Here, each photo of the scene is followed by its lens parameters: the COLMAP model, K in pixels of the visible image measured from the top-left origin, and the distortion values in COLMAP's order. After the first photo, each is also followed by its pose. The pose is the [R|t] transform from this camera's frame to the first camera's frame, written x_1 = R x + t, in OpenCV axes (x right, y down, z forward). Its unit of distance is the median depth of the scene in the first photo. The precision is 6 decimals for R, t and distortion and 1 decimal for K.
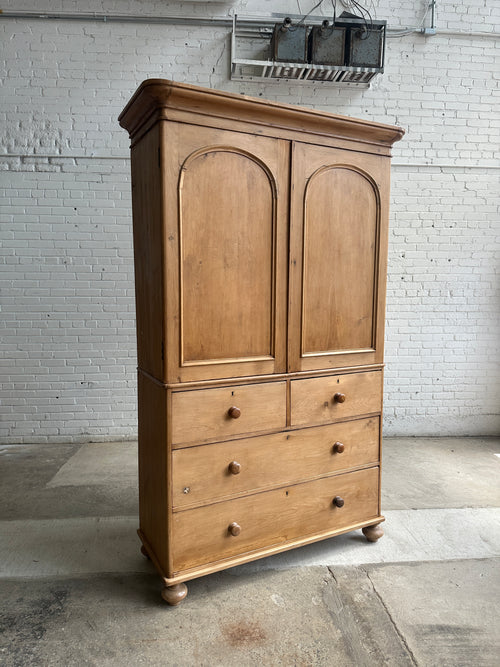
lens RADIAL K [[458.2, 0, 244.8], [0, 458.2, 335.1], [0, 0, 1]] dist [0.025076, -0.032283]
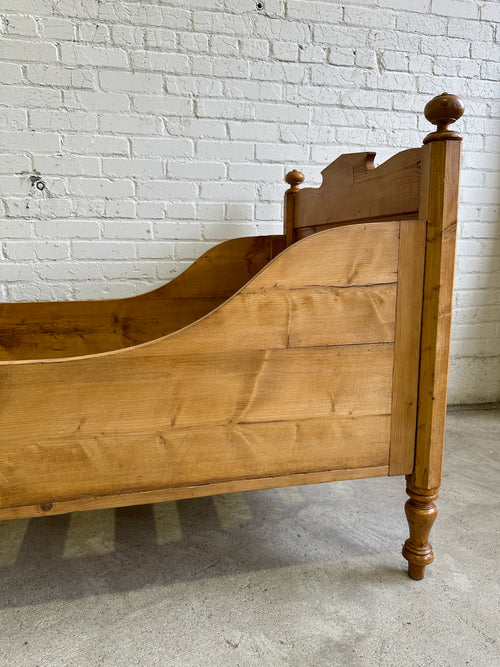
lens RADIAL K [[458.2, 0, 242.7], [0, 458.2, 331.2], [0, 0, 1]] dist [0.025076, -0.032283]
pose [[0.987289, -0.038181, 0.154280, 0.454302], [0.027761, 0.997221, 0.069137, 0.197500], [-0.156491, -0.063976, 0.985605, 1.068242]]
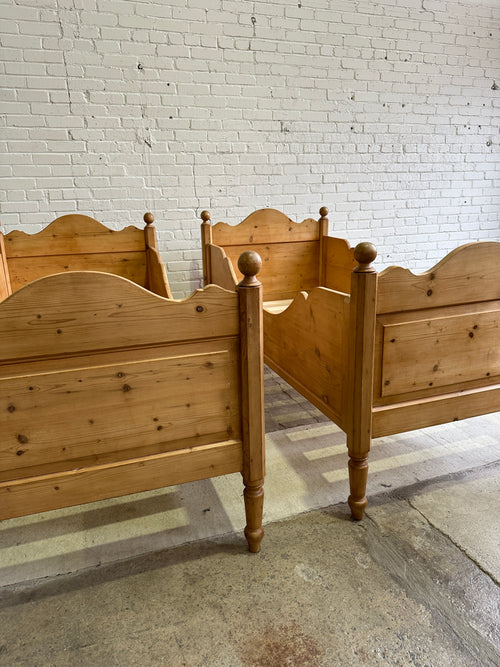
lens RADIAL K [[458.2, 0, 239.4], [0, 458.2, 330.3], [0, 0, 1]] dist [0.025076, -0.032283]
pose [[0.966245, -0.101426, 0.236819, -0.115068], [0.060142, 0.982647, 0.175465, 0.116248], [-0.250506, -0.155299, 0.955578, 0.411912]]
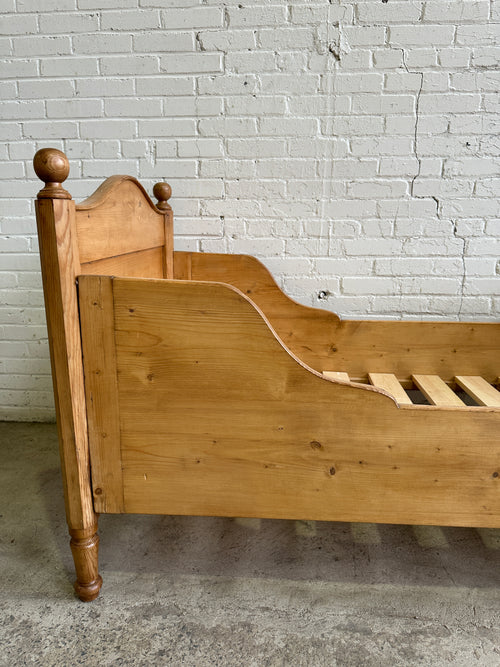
lens RADIAL K [[458.2, 0, 259.5], [0, 458.2, 331.6], [0, 0, 1]] dist [0.025076, -0.032283]
pose [[0.990435, 0.028979, -0.134904, -0.017386], [-0.013627, 0.993461, 0.113356, 0.145737], [0.137307, -0.110433, 0.984353, 1.008030]]
